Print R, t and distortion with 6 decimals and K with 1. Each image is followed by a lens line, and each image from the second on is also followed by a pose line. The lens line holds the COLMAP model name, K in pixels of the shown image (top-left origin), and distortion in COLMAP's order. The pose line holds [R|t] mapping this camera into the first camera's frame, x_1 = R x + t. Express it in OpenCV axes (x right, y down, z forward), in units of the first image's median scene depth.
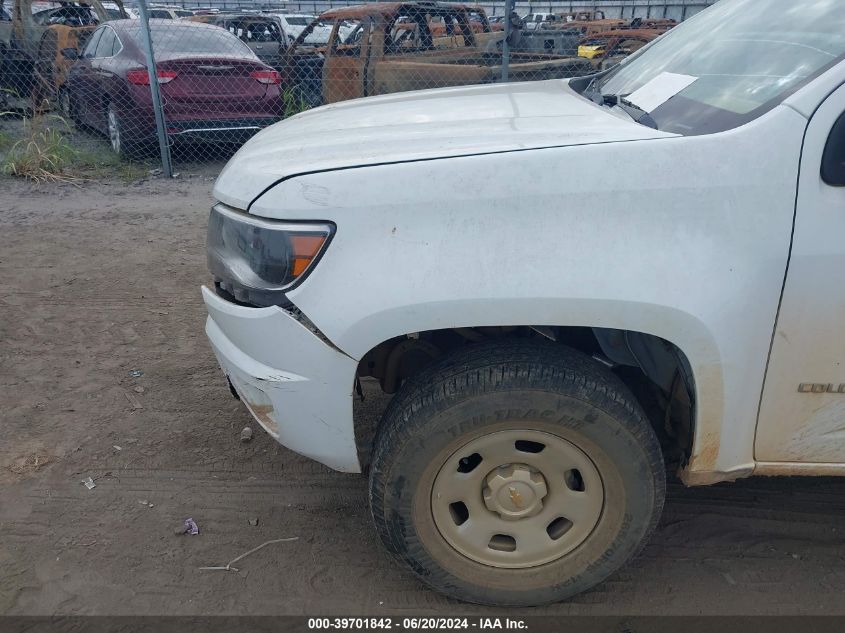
lens RADIAL K [[736.3, 0, 476.1], [0, 736.3, 358.7], [0, 0, 1]] dist [0.011090, -0.013341]
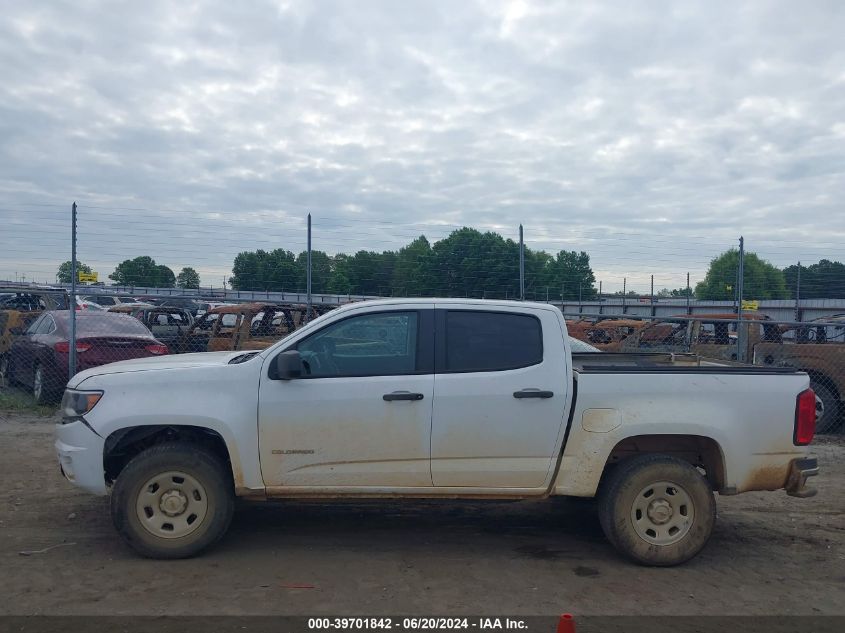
lens RADIAL K [[610.5, 0, 421.8], [0, 610.5, 347.4], [0, 0, 1]] dist [0.013234, -0.006536]
pose [[0.993154, 0.020281, 0.115039, 0.617619], [0.023557, 0.929808, -0.367289, 0.458602], [-0.114413, 0.367485, 0.922965, -1.153850]]
